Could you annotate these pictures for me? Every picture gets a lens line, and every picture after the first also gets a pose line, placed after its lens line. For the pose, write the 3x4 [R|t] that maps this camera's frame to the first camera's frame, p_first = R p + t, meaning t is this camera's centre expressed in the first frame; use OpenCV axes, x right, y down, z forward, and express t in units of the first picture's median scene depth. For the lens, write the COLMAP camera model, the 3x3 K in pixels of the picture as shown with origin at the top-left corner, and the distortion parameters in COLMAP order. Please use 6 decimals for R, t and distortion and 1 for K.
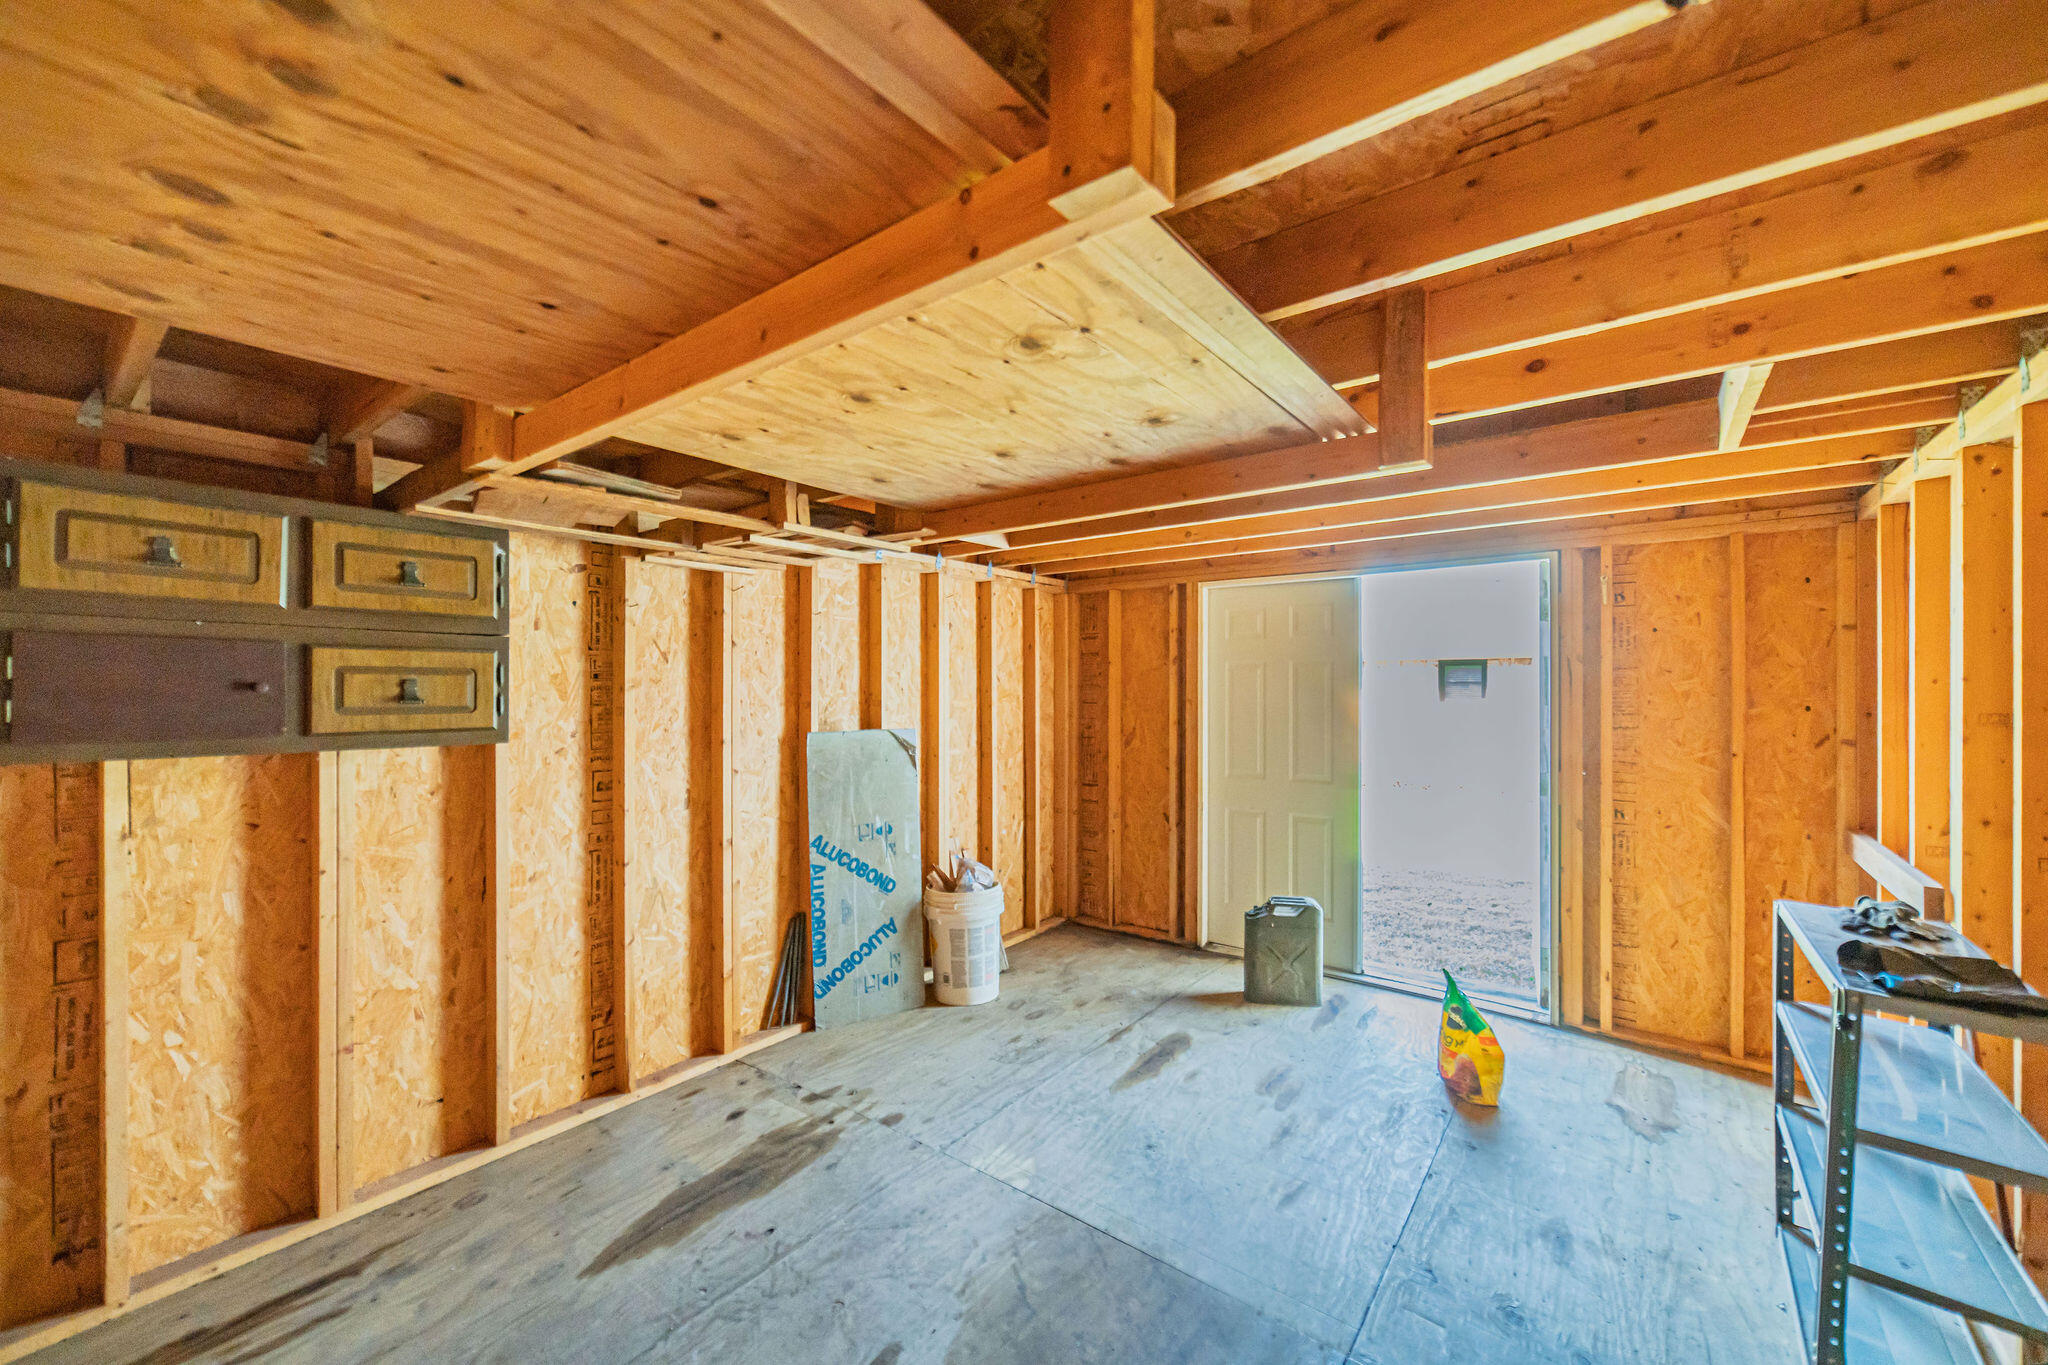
lens RADIAL K [[798.2, 0, 1027.0], [0, 798.2, 689.8], [0, 0, 1]] dist [0.000090, -0.000002]
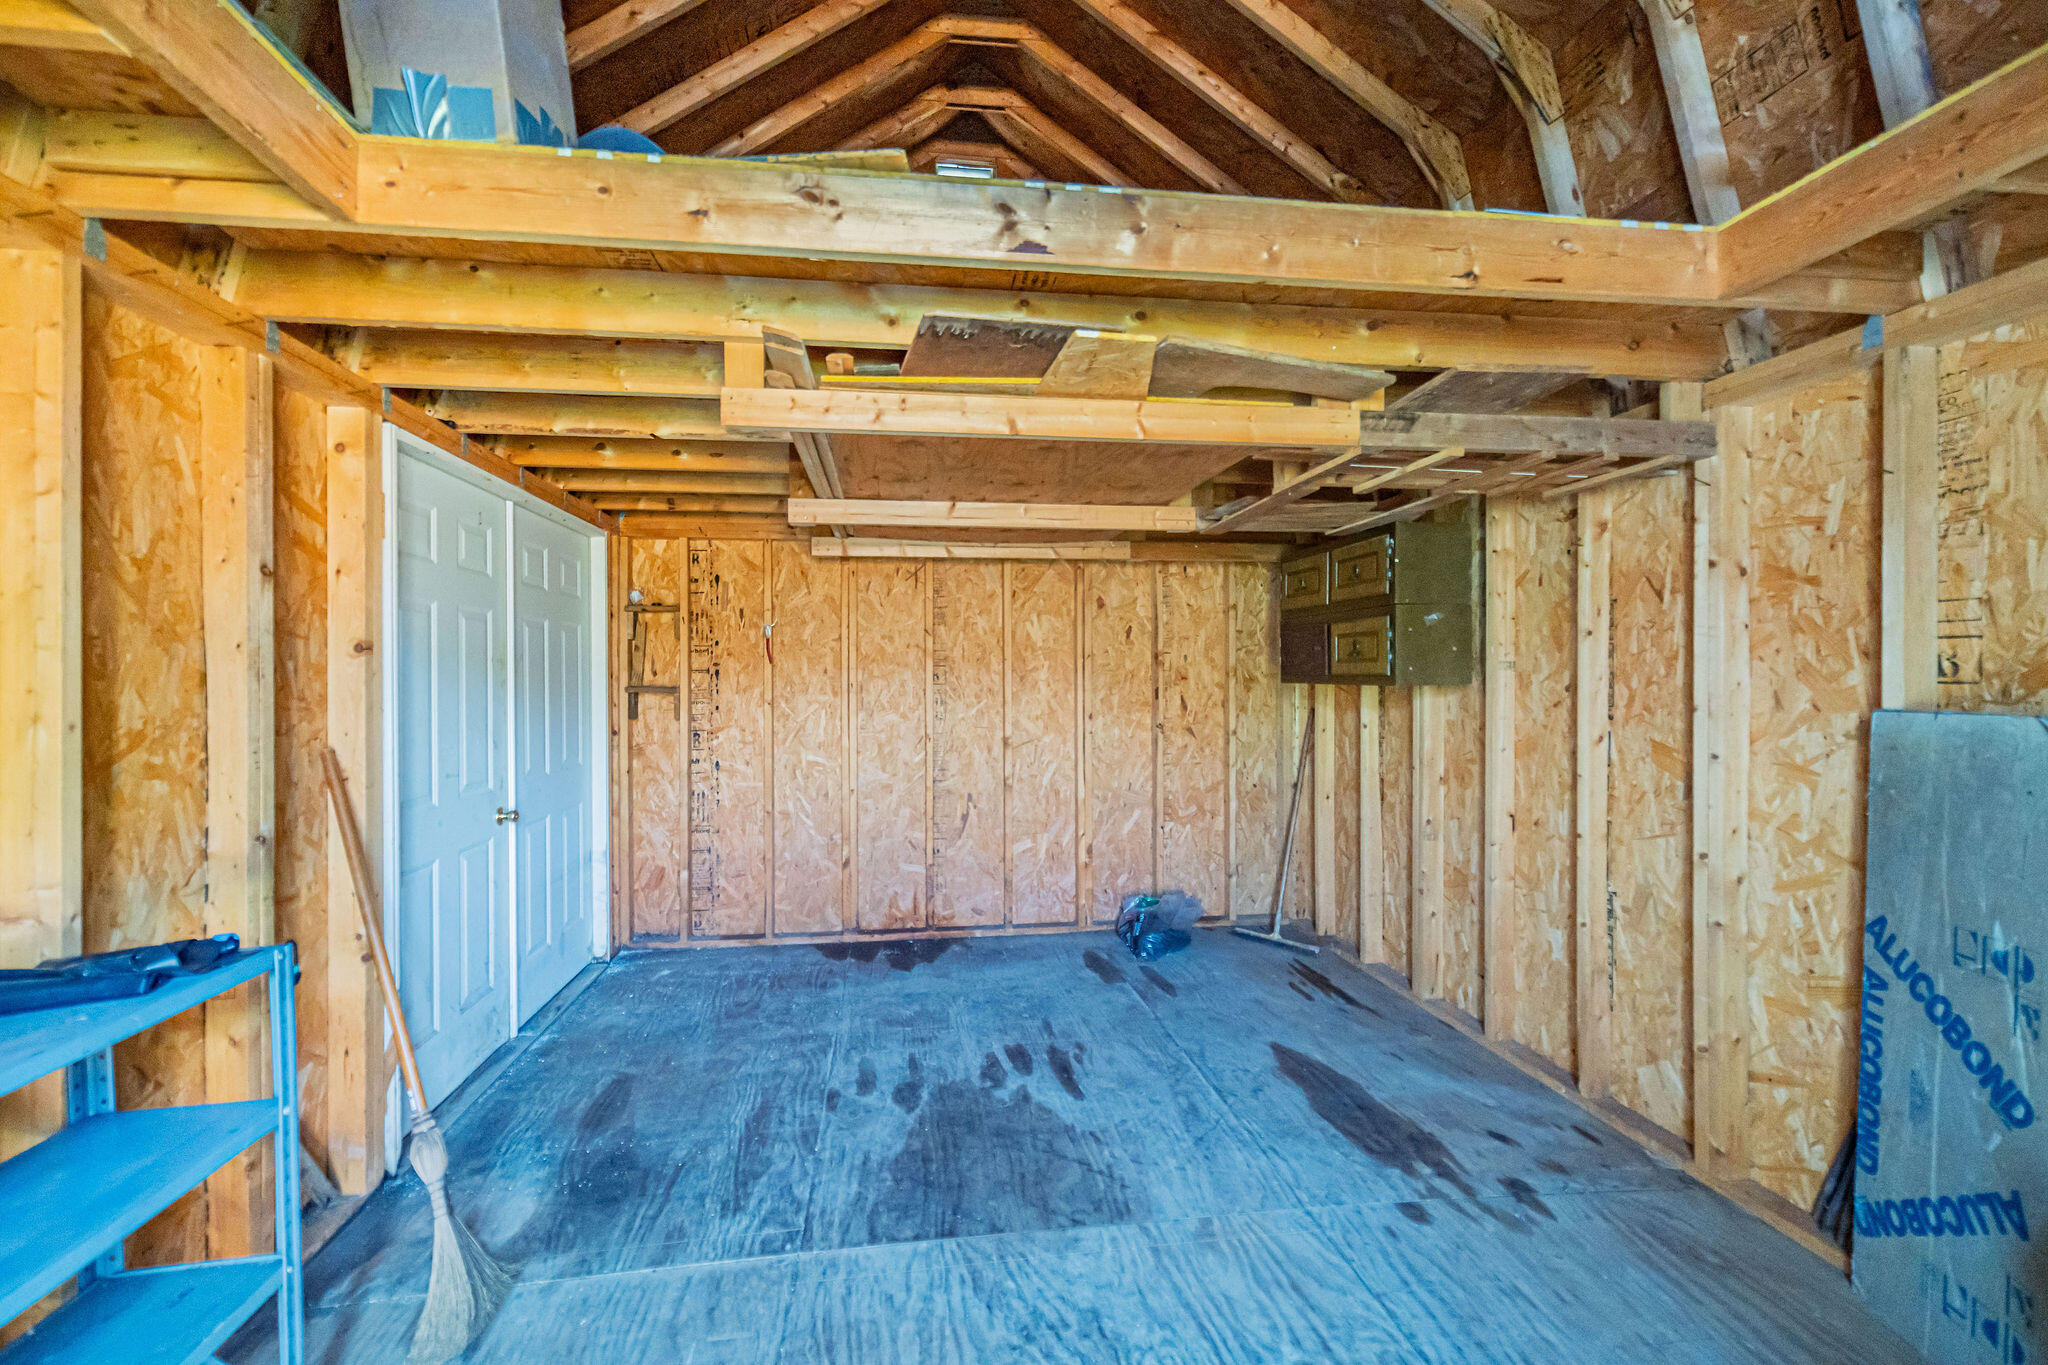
lens RADIAL K [[798.2, 0, 1019.0], [0, 798.2, 682.4], [0, 0, 1]] dist [0.000090, -0.000002]
pose [[-0.695050, 0.005506, -0.718941, 0.492129], [0.002856, 0.999984, 0.004898, 0.034370], [0.718956, 0.001351, -0.695054, 1.001677]]
